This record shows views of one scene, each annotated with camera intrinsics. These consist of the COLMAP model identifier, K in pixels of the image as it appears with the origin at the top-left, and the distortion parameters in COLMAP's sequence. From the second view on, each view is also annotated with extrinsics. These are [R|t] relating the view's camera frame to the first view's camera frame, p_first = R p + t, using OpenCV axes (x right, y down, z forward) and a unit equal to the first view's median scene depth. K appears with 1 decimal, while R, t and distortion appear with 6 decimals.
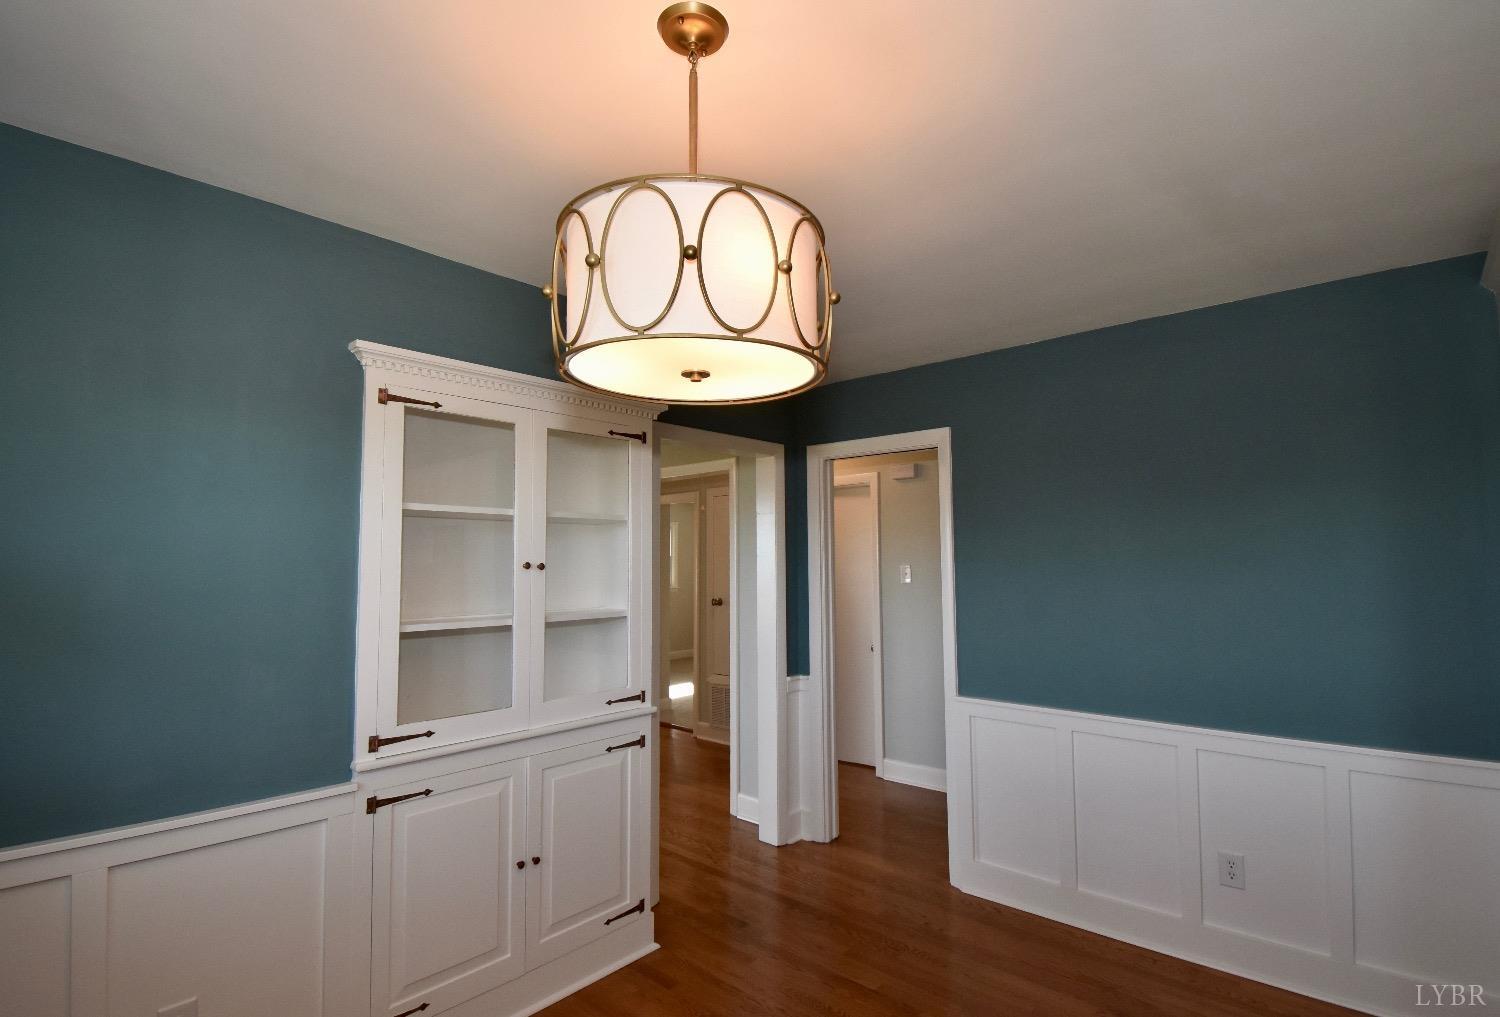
lens RADIAL K [[720.6, 0, 747.3], [0, 720.6, 512.9], [0, 0, 1]] dist [-0.000527, -0.002019]
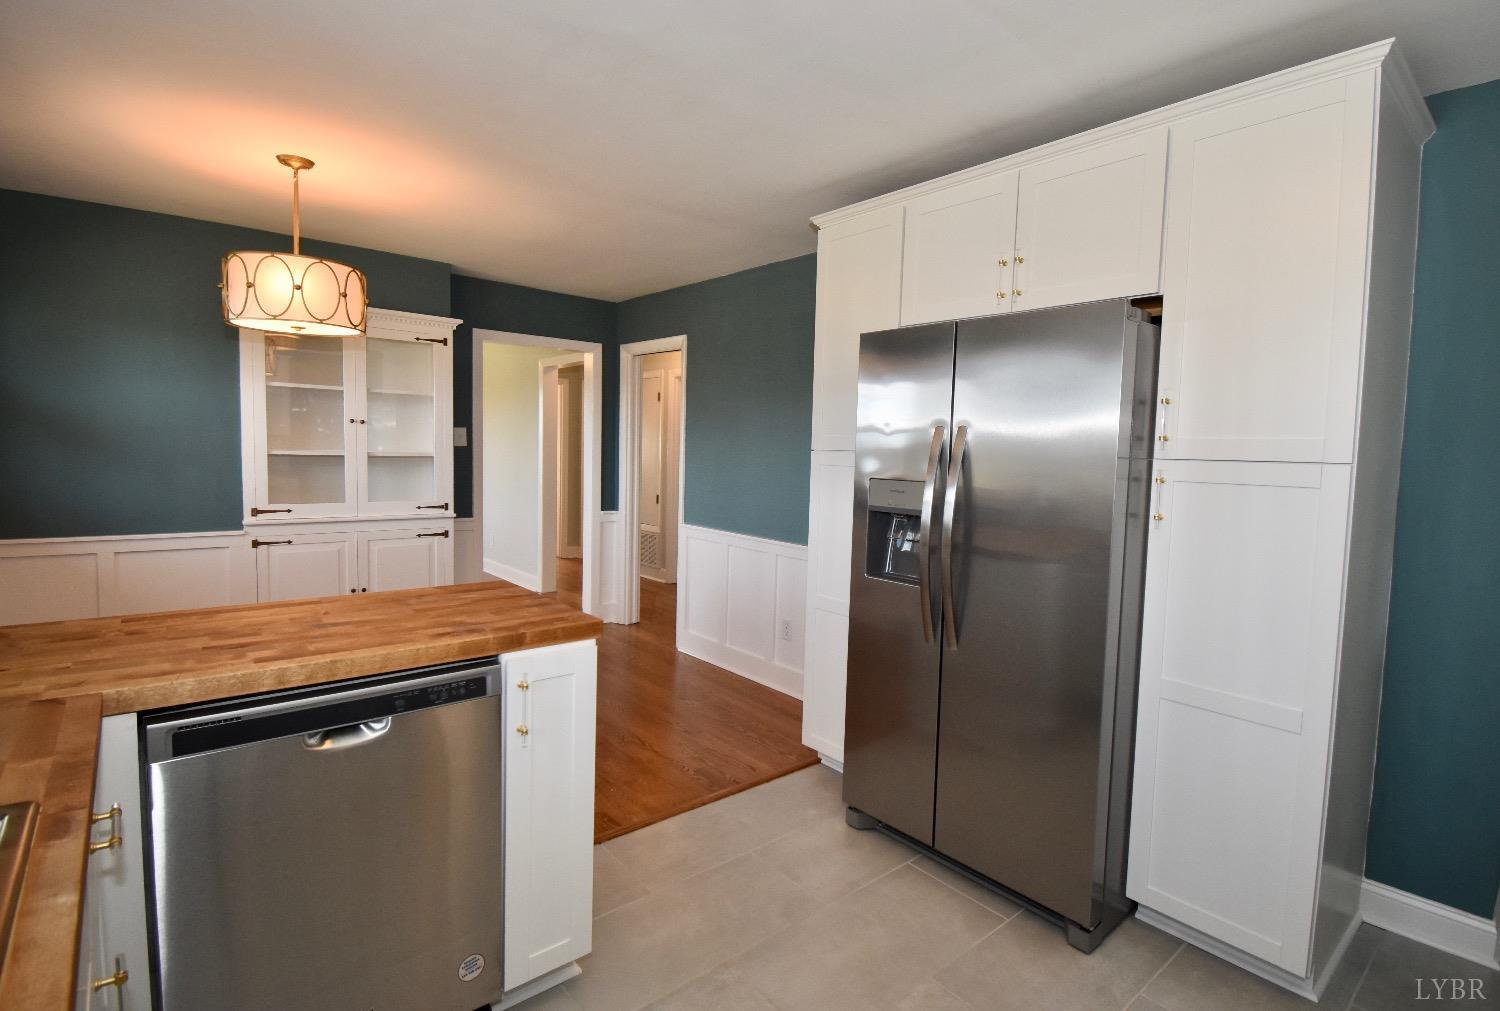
lens RADIAL K [[731.1, 0, 759.4], [0, 731.1, 498.8], [0, 0, 1]] dist [0.000655, 0.000024]
pose [[0.990591, 0.043434, -0.129781, 0.866255], [-0.024634, 0.989401, 0.143102, -0.014435], [0.134621, -0.138558, 0.981162, -0.575007]]
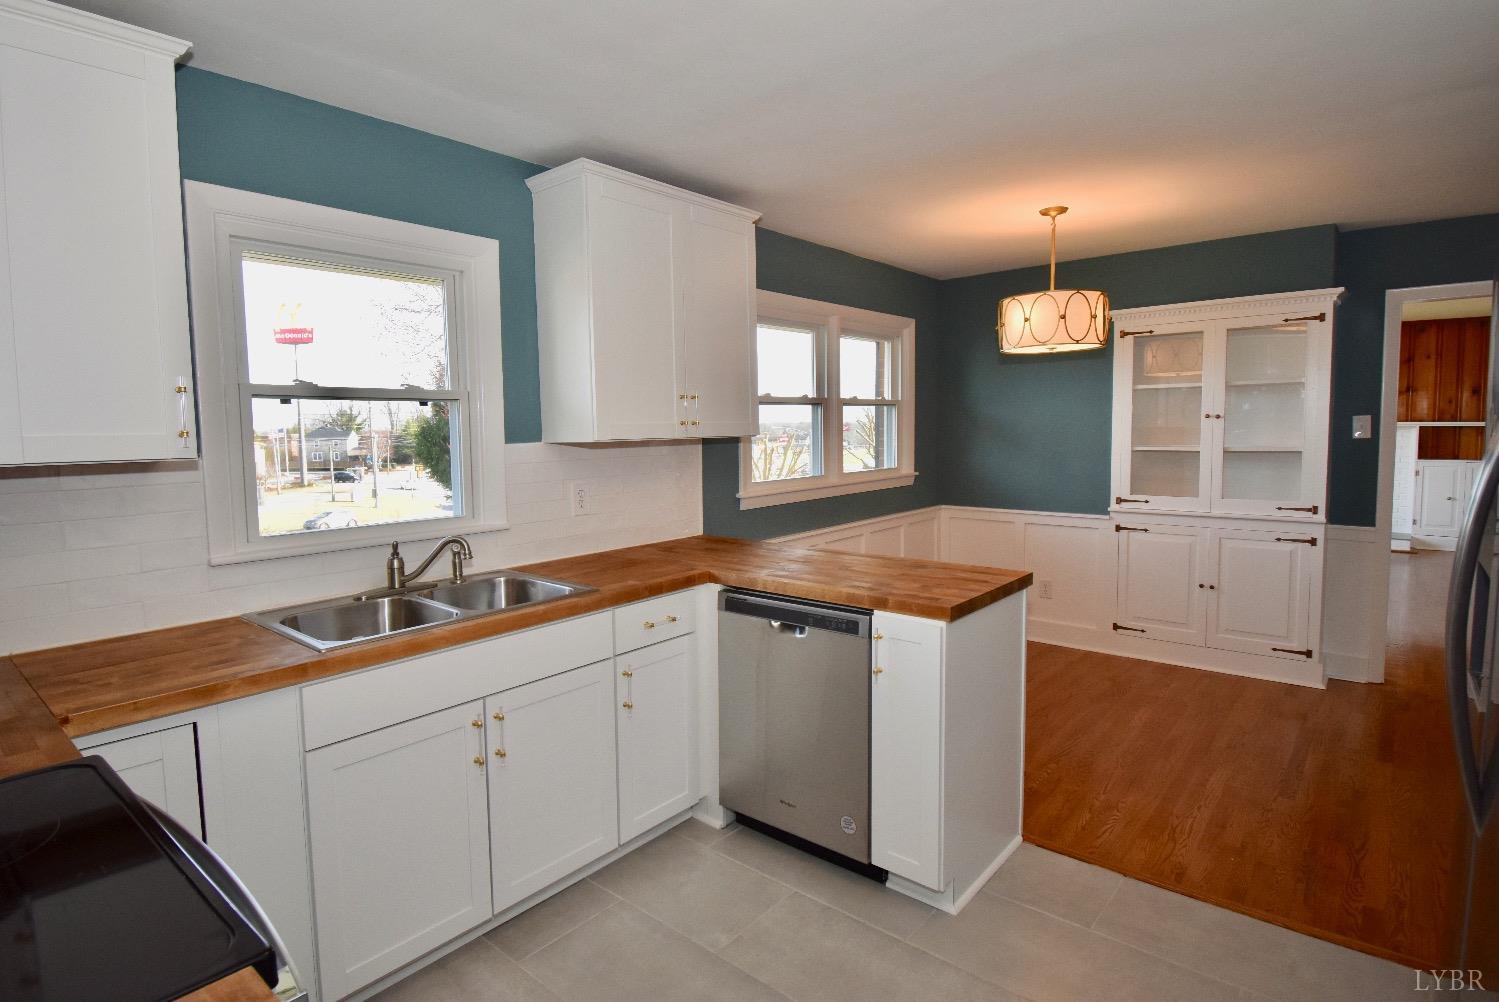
lens RADIAL K [[781.1, 0, 751.0], [0, 781.1, 498.3], [0, 0, 1]] dist [0.000692, -0.002513]
pose [[0.032724, 0.099158, -0.994533, 1.489788], [0.088862, 0.990837, 0.101714, -0.017194], [0.995506, -0.091705, 0.023613, -0.122590]]
